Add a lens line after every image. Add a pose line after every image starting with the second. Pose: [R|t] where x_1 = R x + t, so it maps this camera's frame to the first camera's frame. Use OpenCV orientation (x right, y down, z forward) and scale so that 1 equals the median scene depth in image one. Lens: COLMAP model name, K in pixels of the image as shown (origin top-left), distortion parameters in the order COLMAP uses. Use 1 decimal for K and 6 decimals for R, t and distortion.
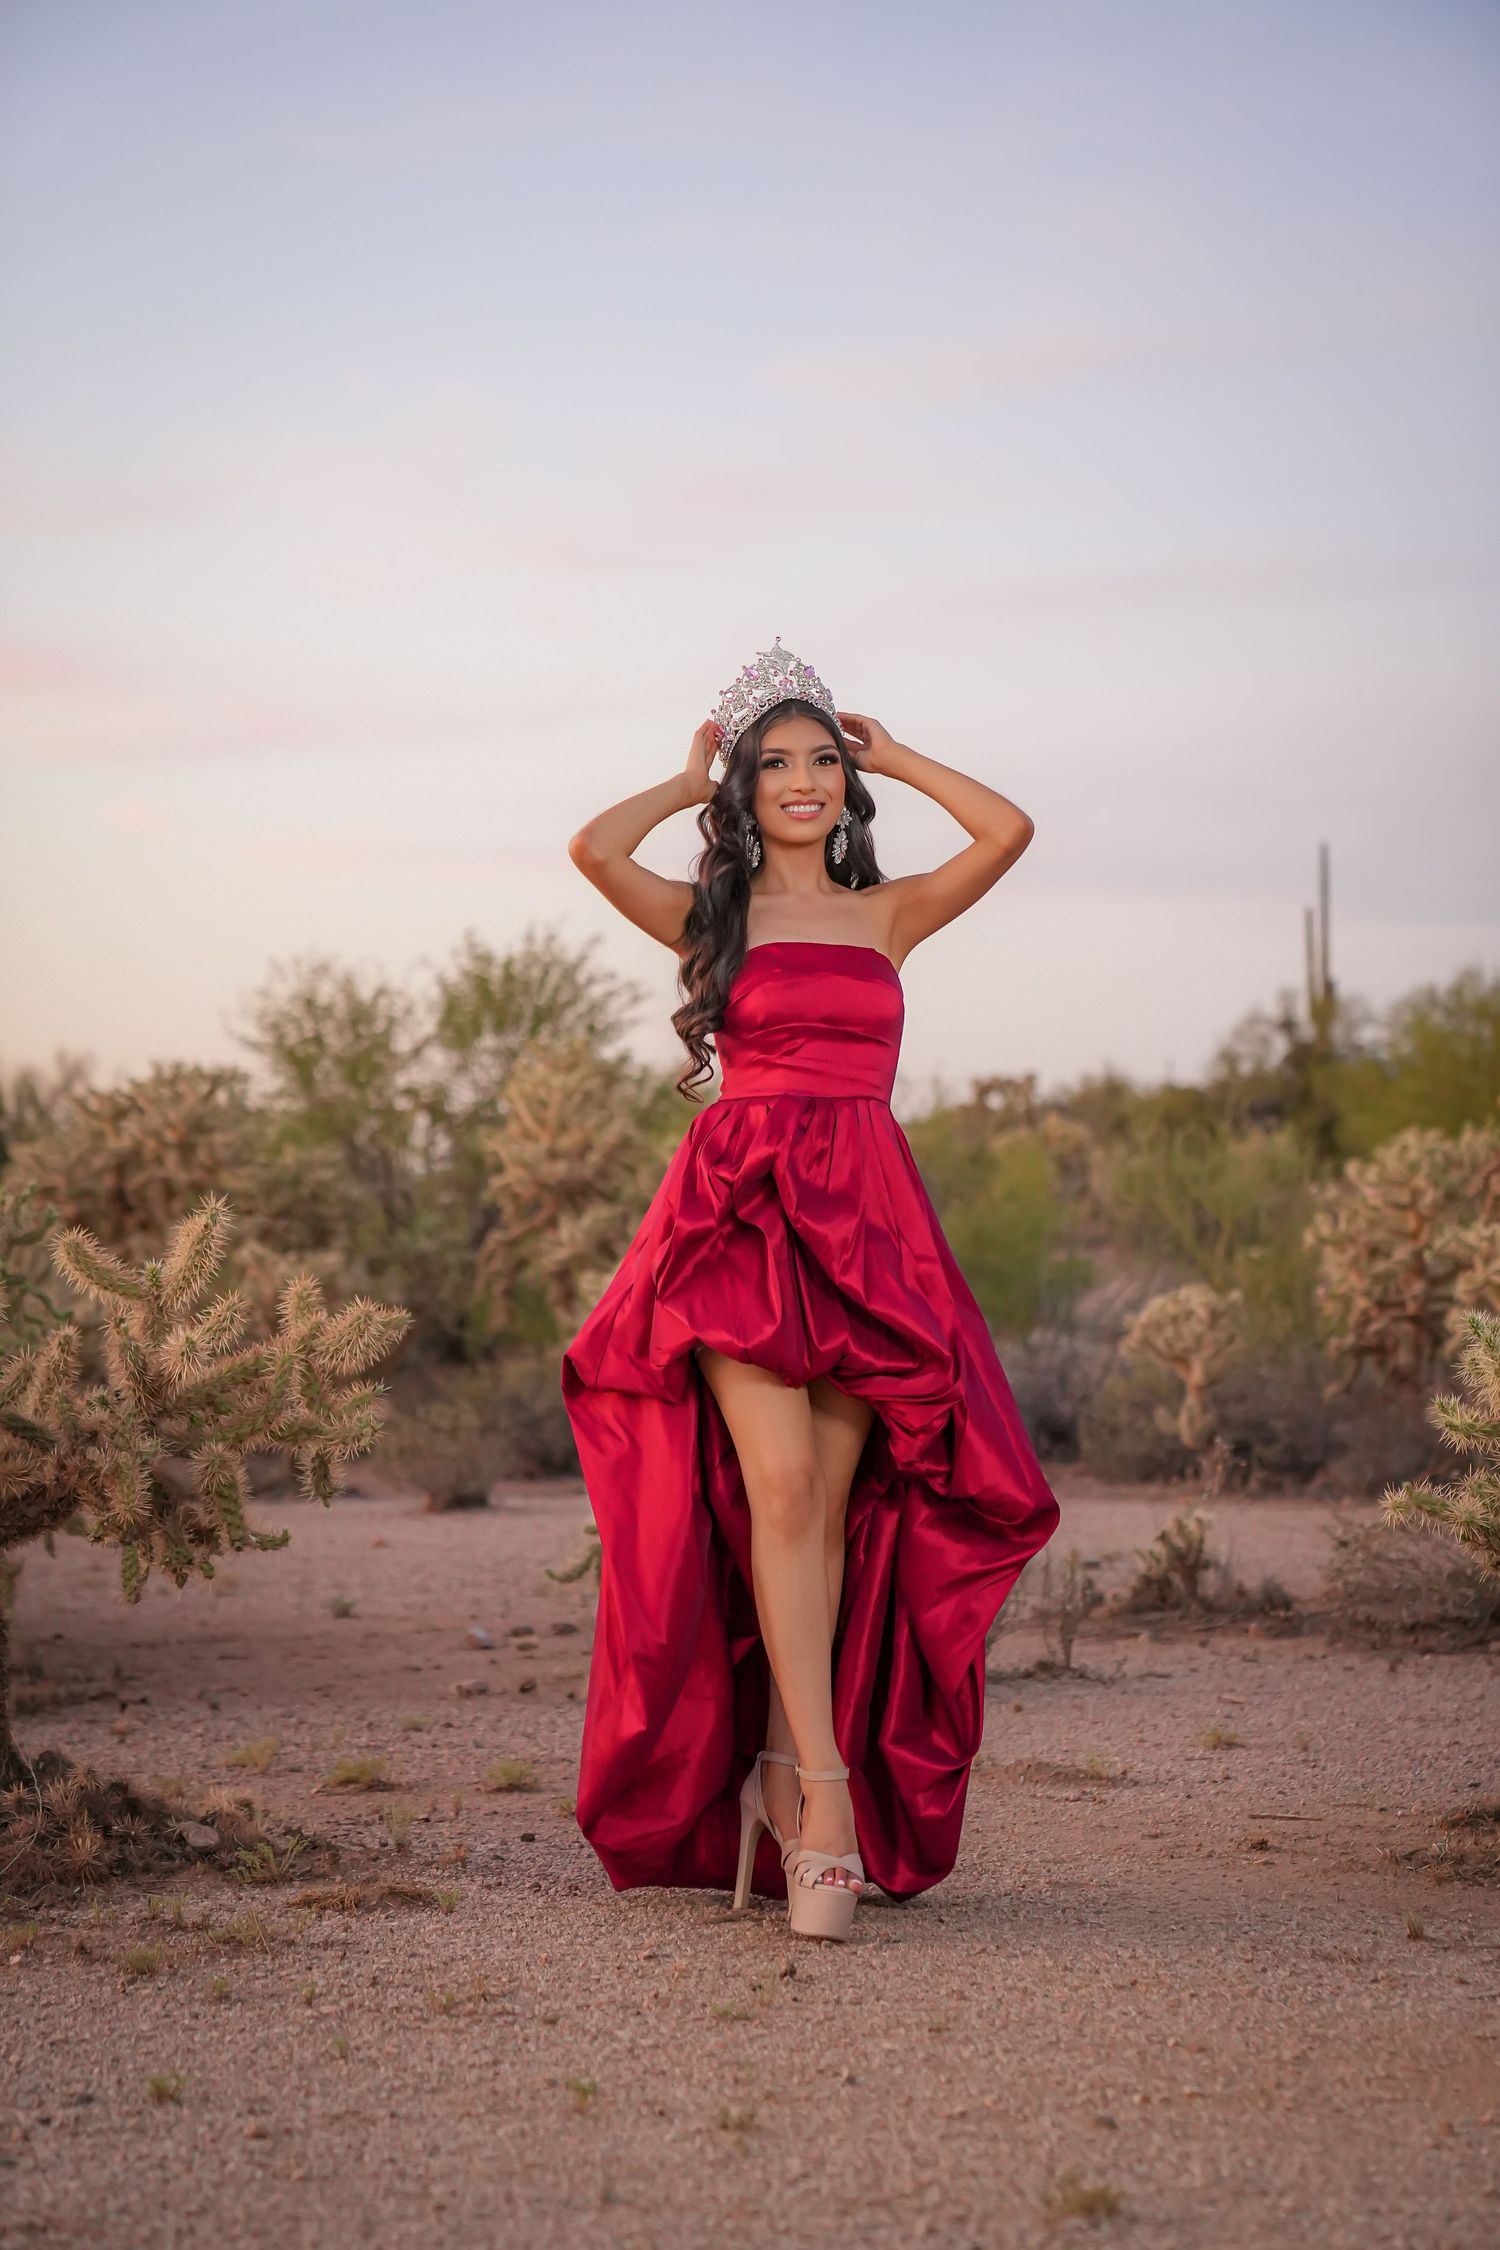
lens RADIAL K [[4382.1, 0, 754.6], [0, 4382.1, 1115.8], [0, 0, 1]] dist [0.372314, 0.342664]
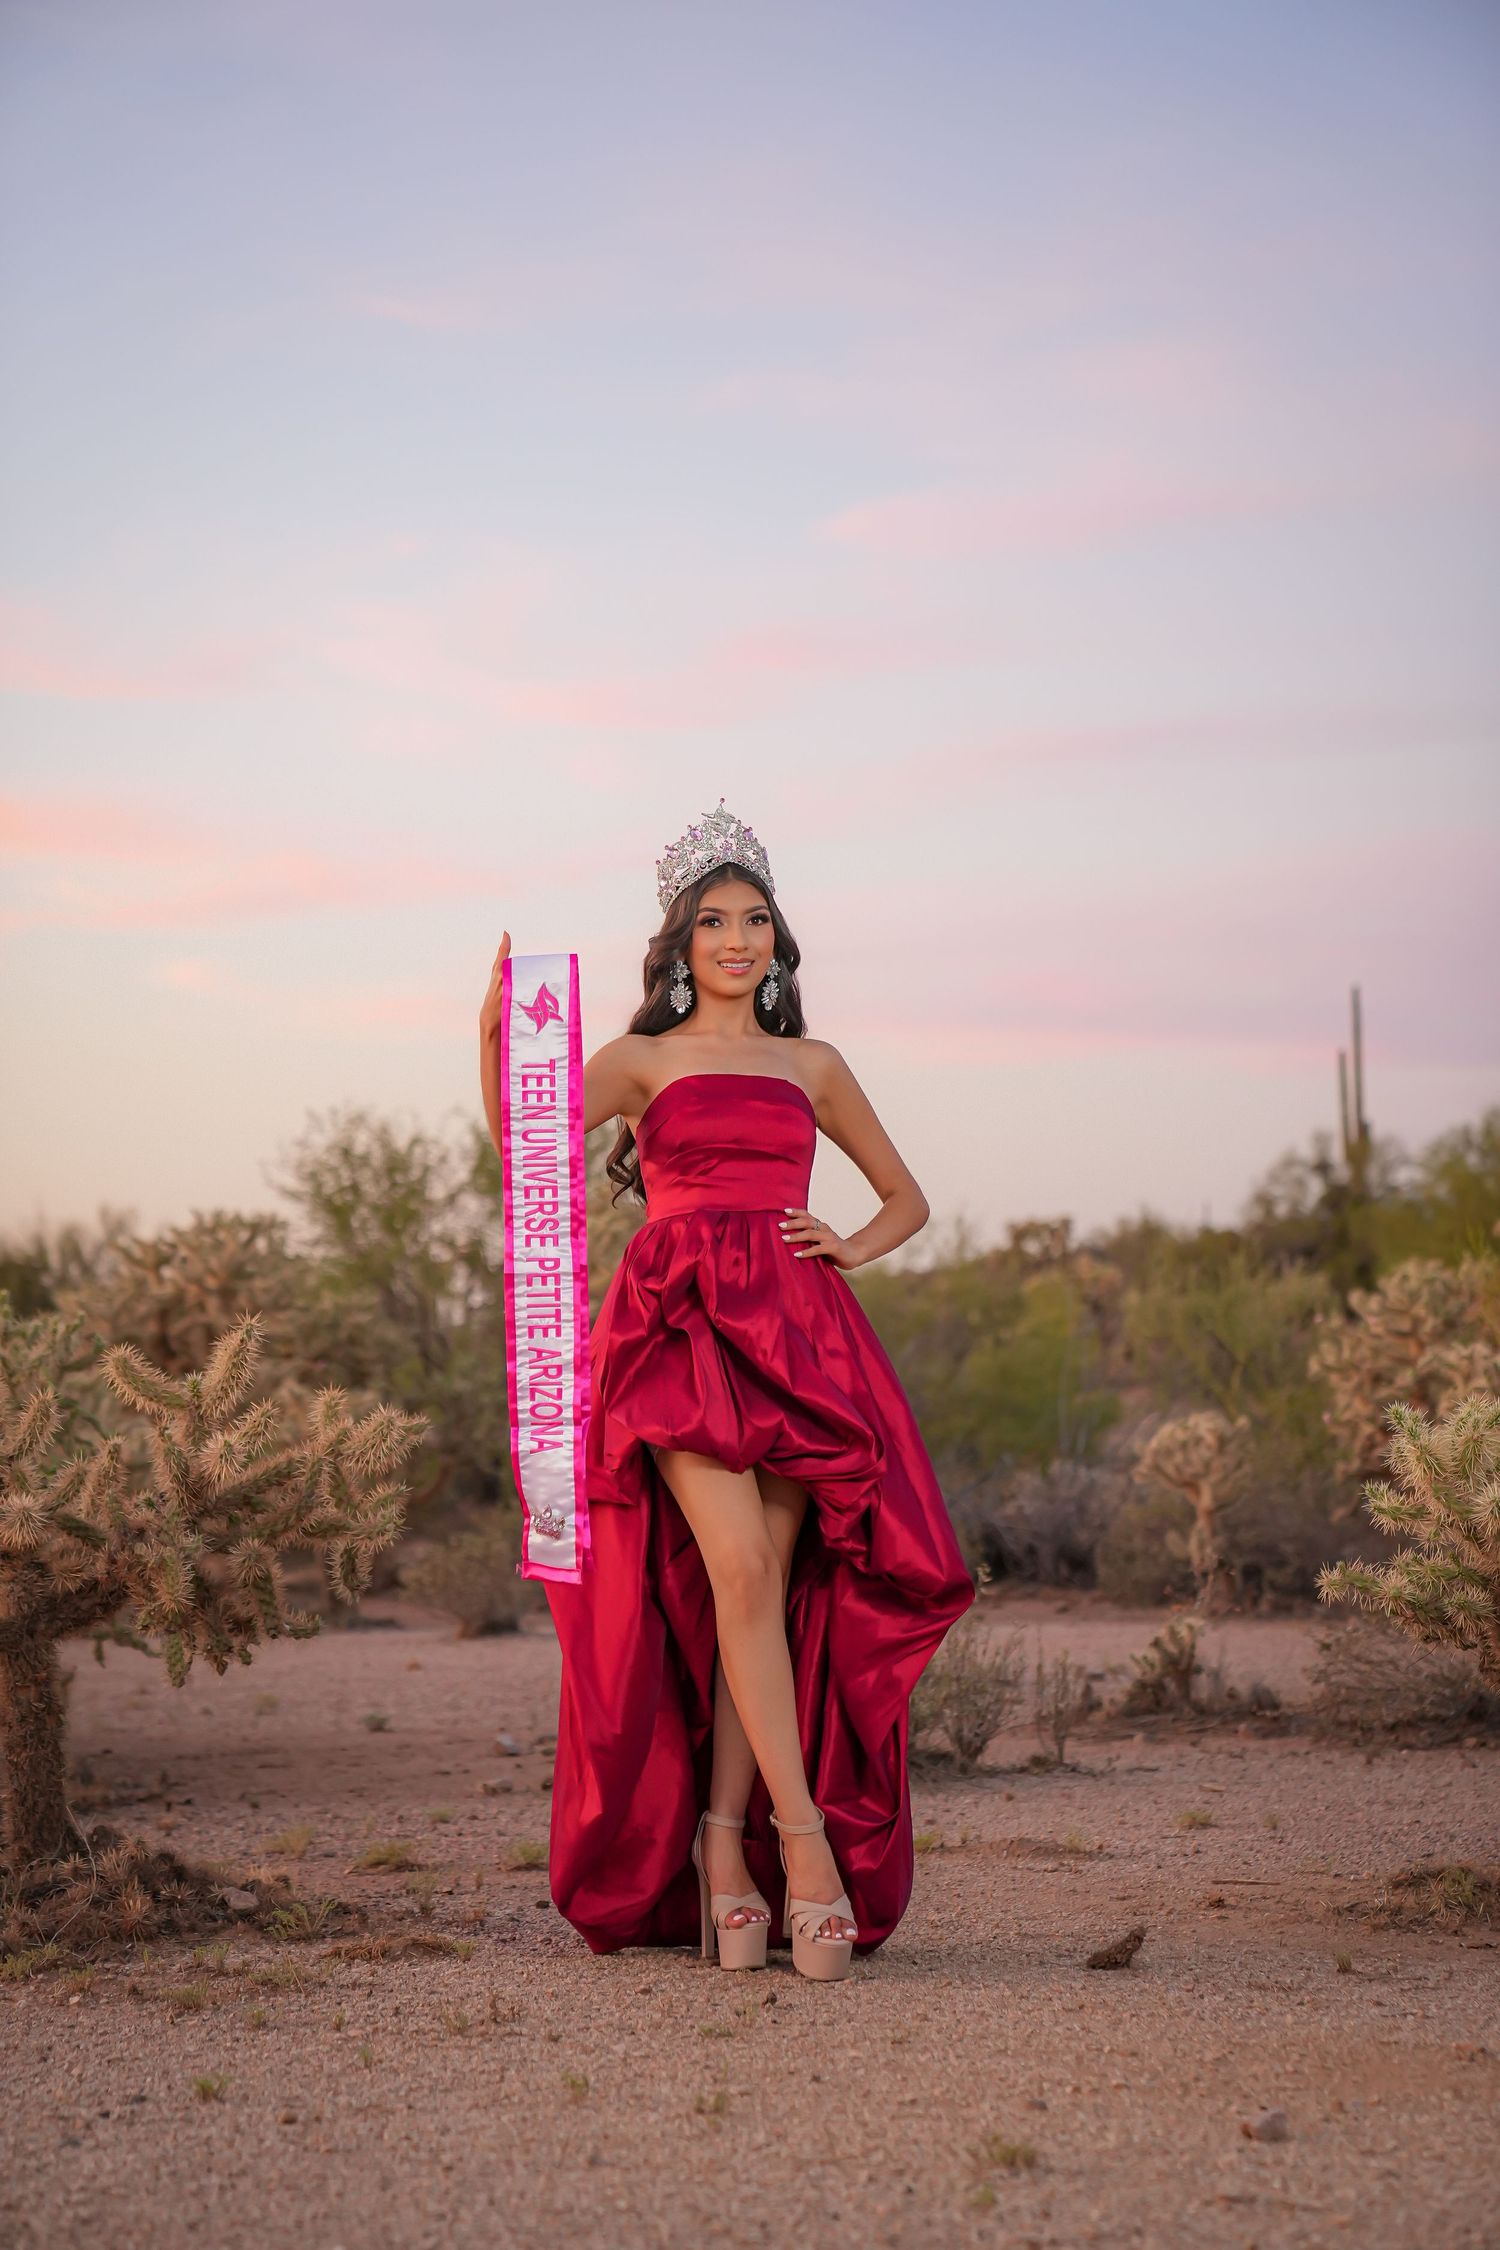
lens RADIAL K [[4382.1, 0, 754.6], [0, 4382.1, 1115.8], [0, 0, 1]] dist [0.372314, 0.342664]
pose [[0.999880, -0.012568, -0.009017, 0.008372], [0.012253, 0.999340, -0.034195, 0.005033], [0.009441, 0.034080, 0.999375, -0.059336]]
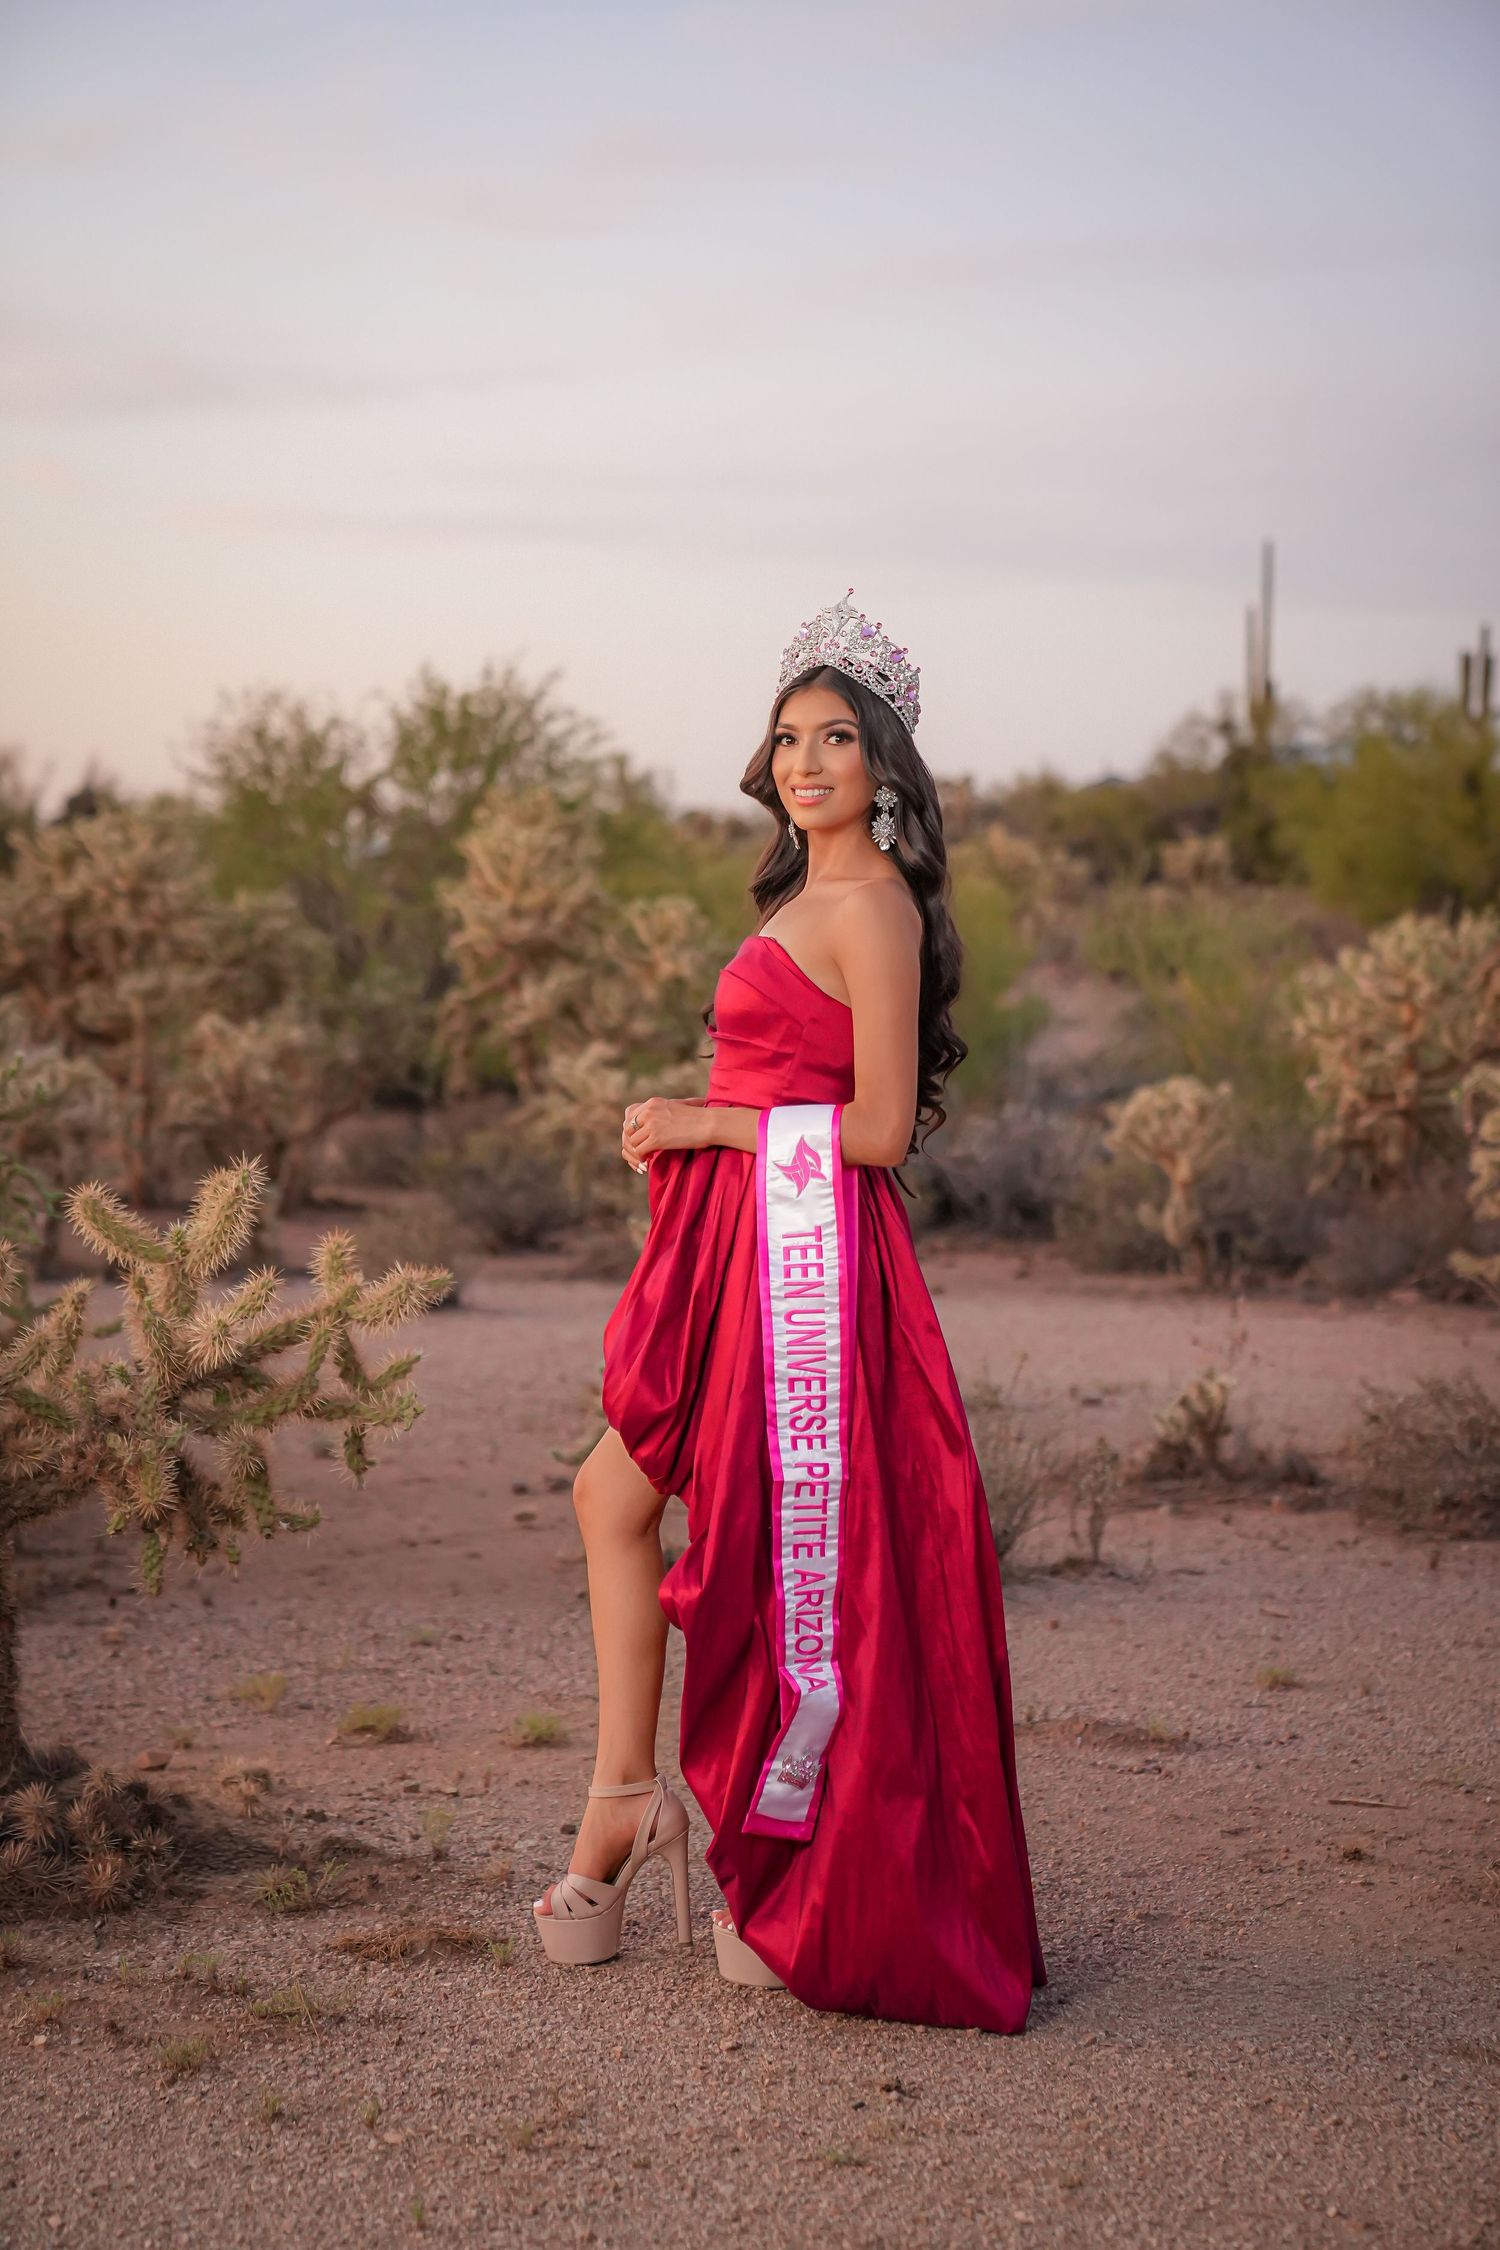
lens RADIAL K [[4382.1, 0, 754.6], [0, 4382.1, 1115.8], [0, 0, 1]] dist [0.372314, 0.342664]
pose [[0.999666, 0.018130, 0.018391, -0.020595], [-0.019418, 0.997184, 0.072435, -0.036032], [-0.017026, -0.072768, 0.997204, 0.050781]]
